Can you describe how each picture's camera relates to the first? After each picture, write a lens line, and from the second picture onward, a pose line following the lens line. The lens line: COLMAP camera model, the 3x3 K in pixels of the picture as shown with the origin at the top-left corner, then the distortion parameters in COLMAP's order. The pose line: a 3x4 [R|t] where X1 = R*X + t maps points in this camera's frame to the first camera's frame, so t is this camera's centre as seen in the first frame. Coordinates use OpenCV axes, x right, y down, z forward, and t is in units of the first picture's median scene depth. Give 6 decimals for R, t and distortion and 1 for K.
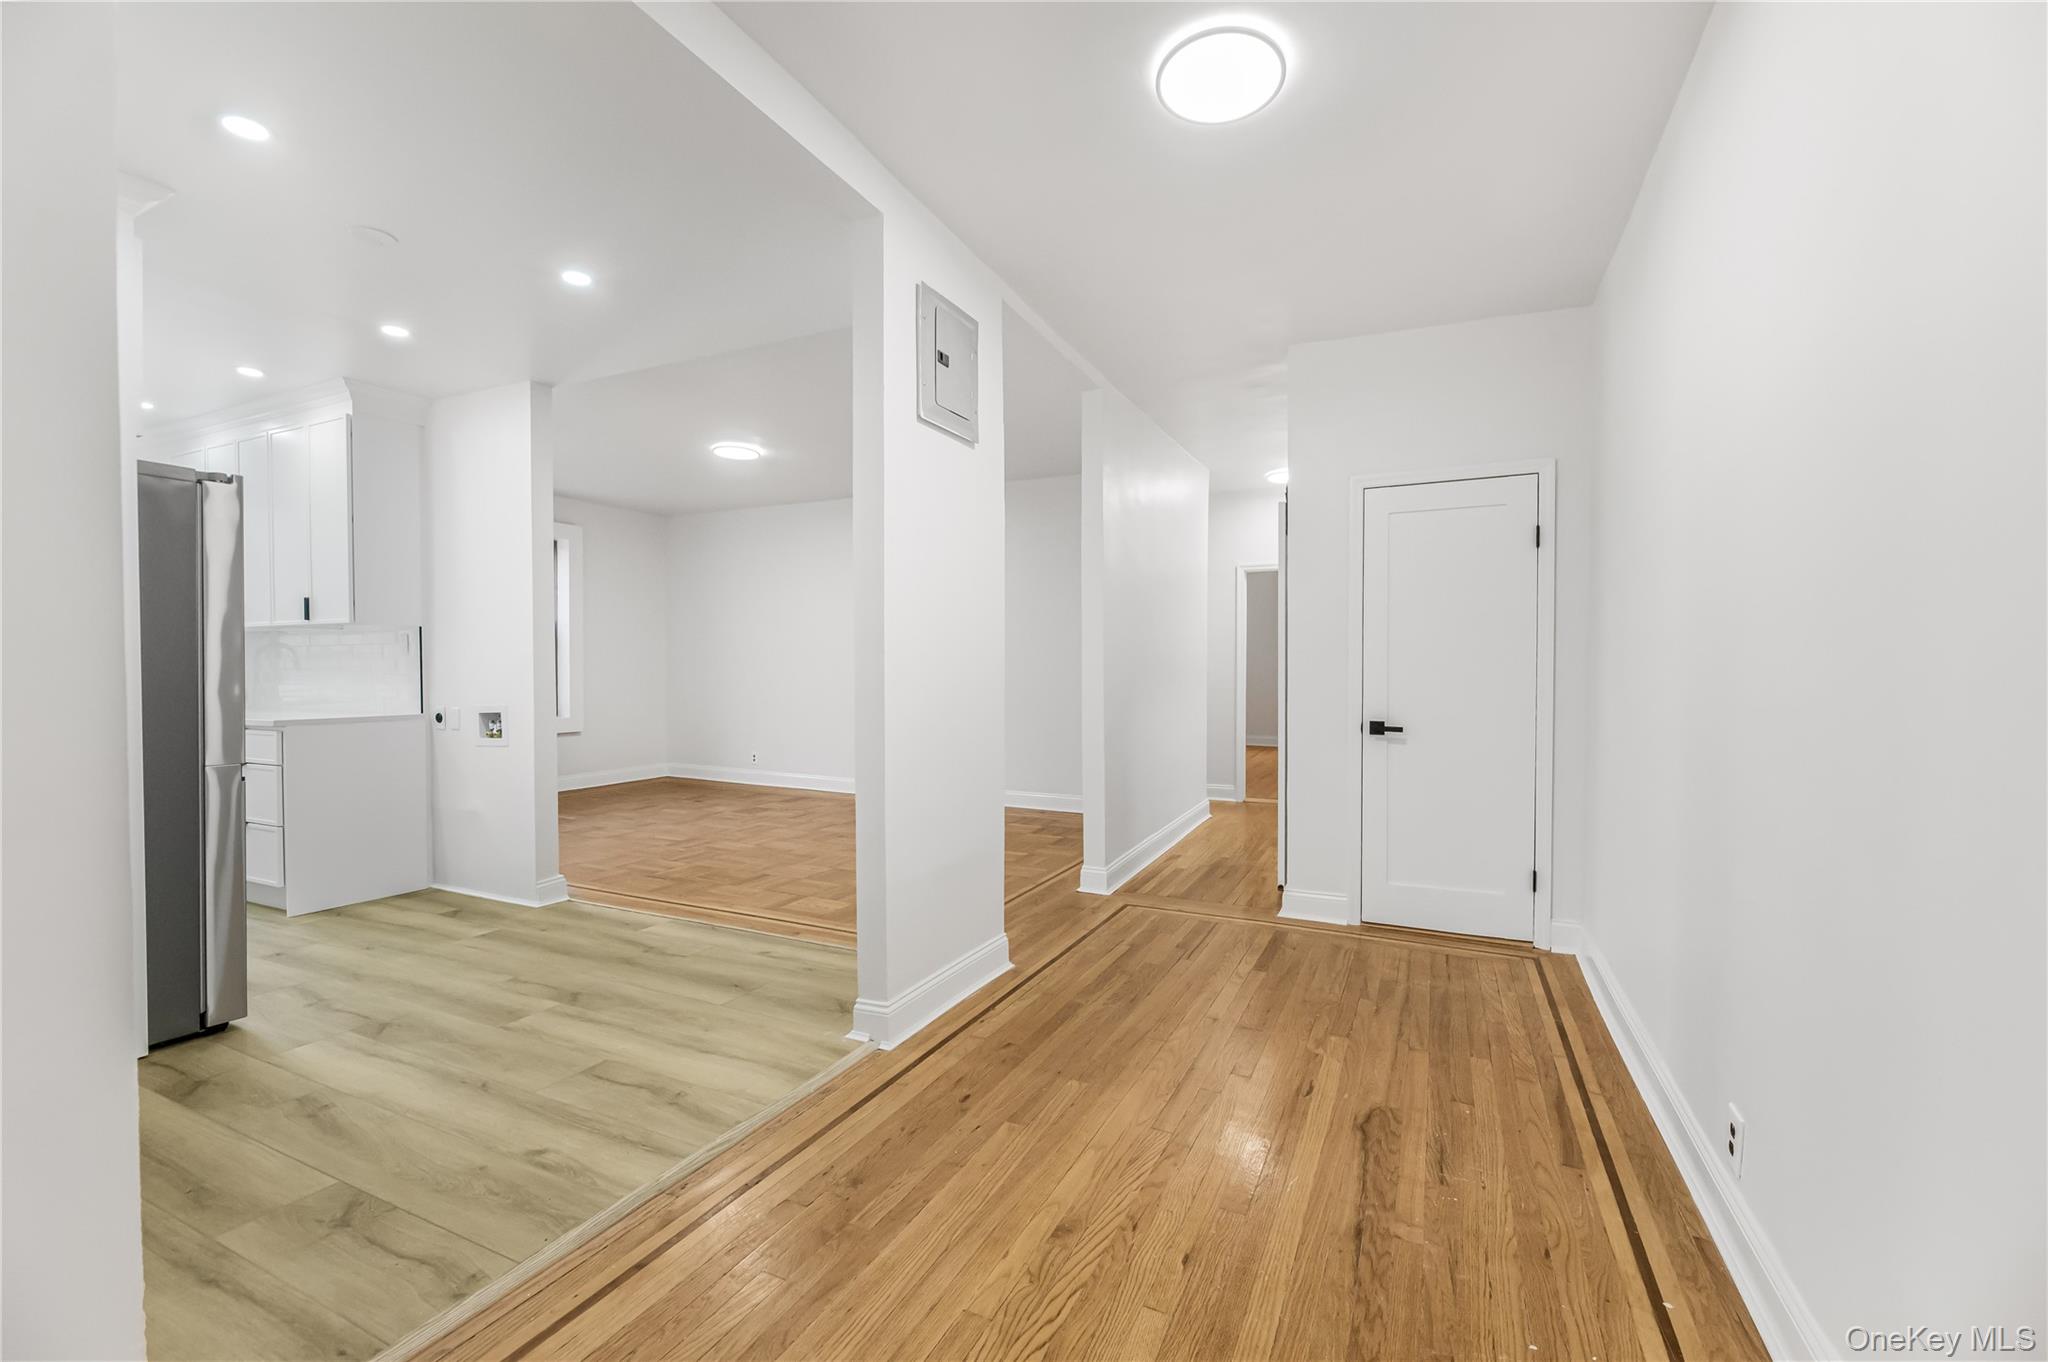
lens RADIAL K [[854.8, 0, 1022.6], [0, 854.8, 683.5], [0, 0, 1]] dist [0.004012, 0.000119]
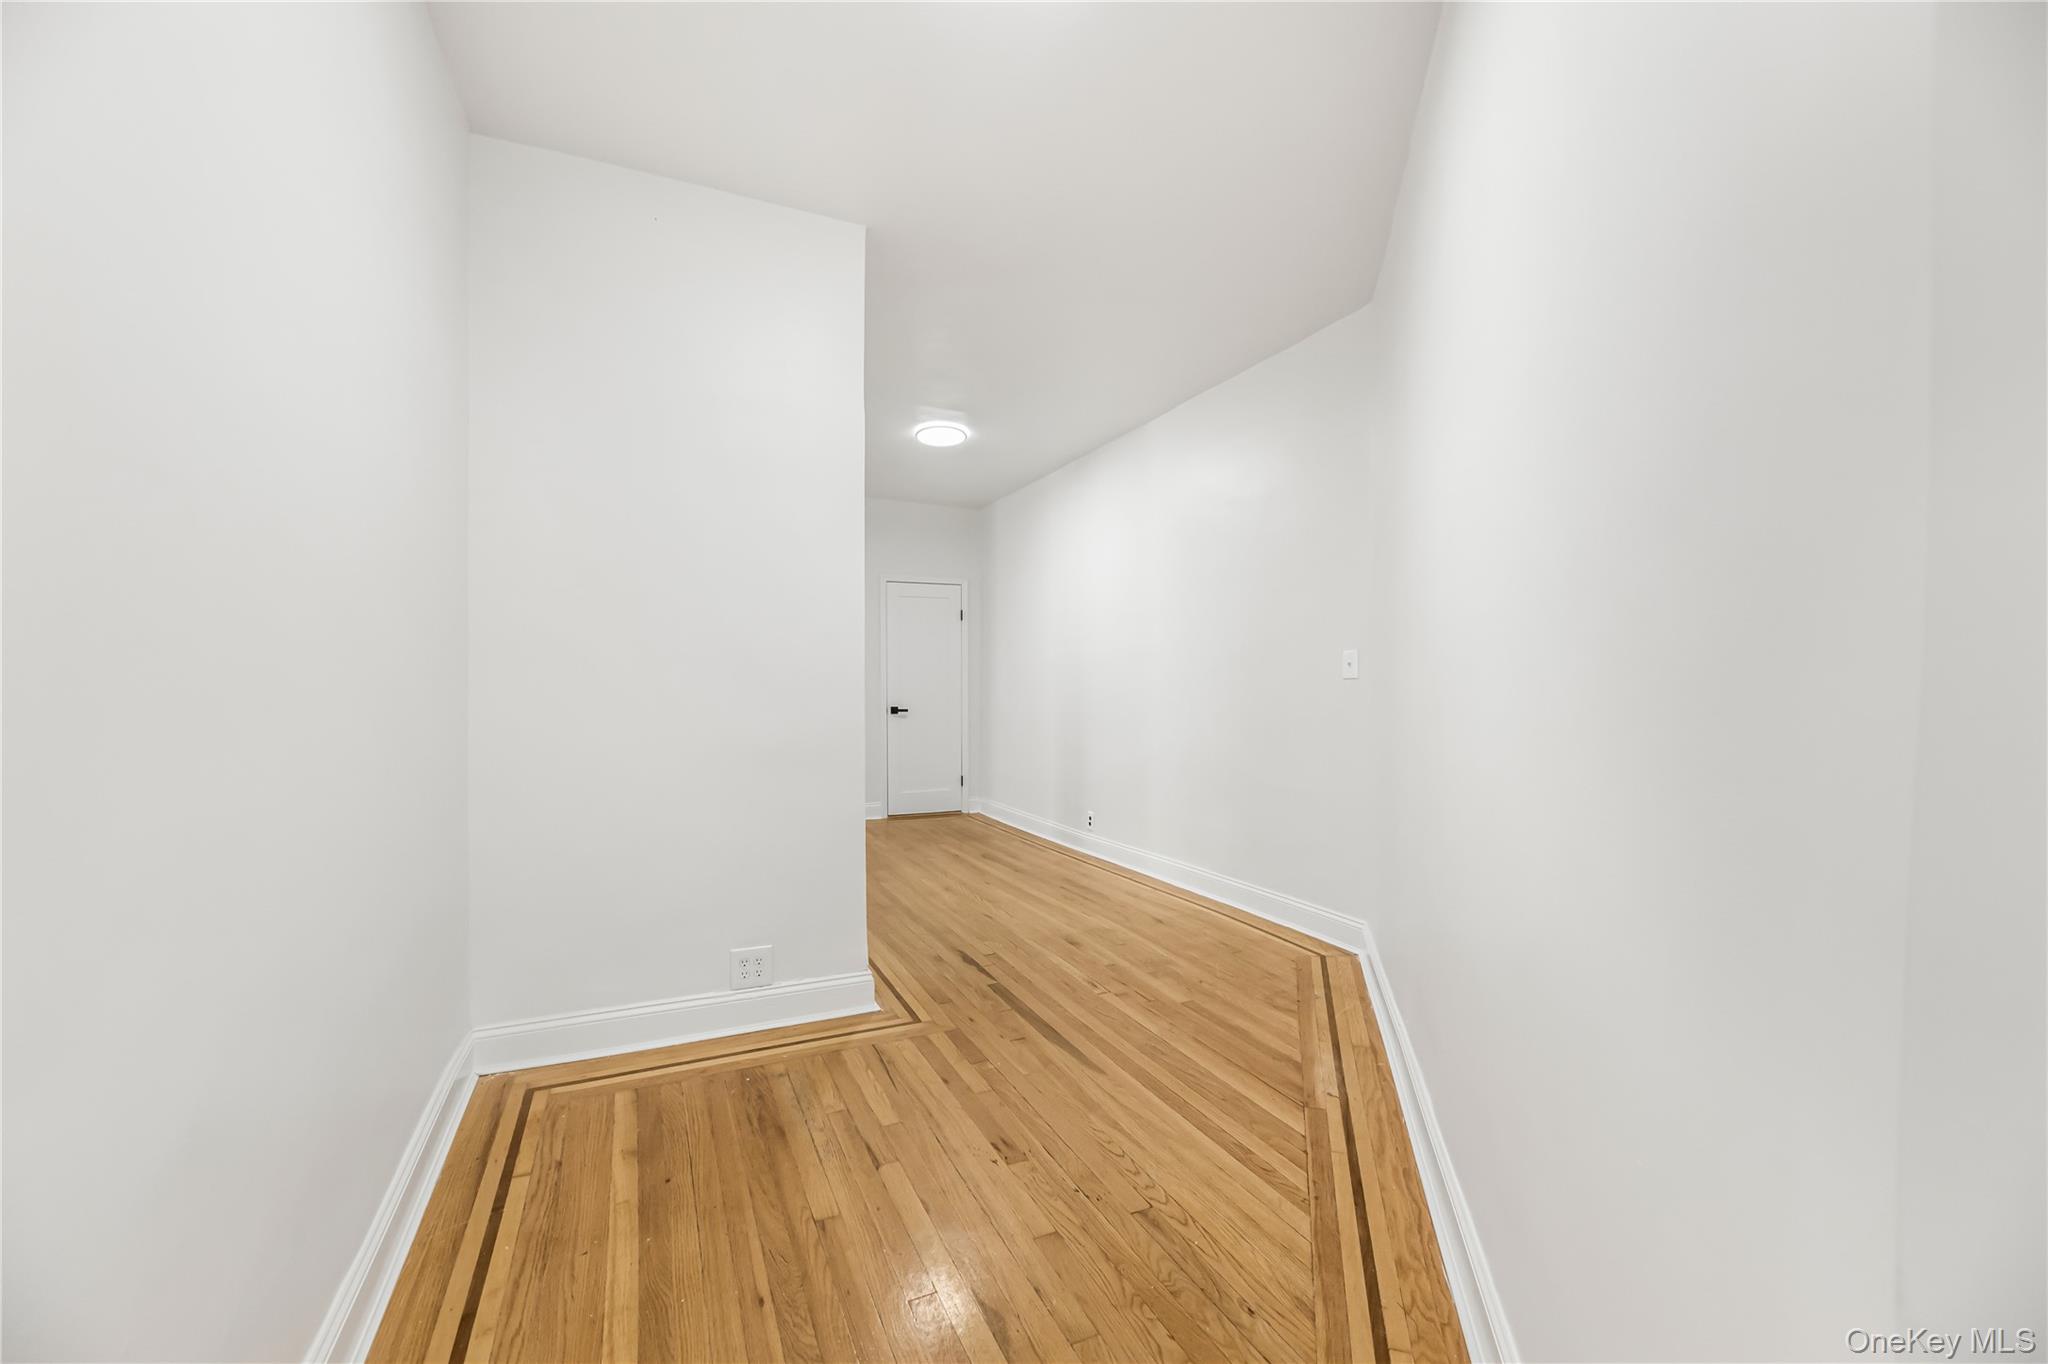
lens RADIAL K [[854.8, 0, 1023.2], [0, 854.8, 678.0], [0, 0, 1]] dist [0.004012, 0.000119]
pose [[0.635822, -0.004828, 0.771820, -0.859756], [0.015104, 0.999867, -0.006188, -0.003279], [-0.771688, 0.015592, 0.635811, -0.414881]]
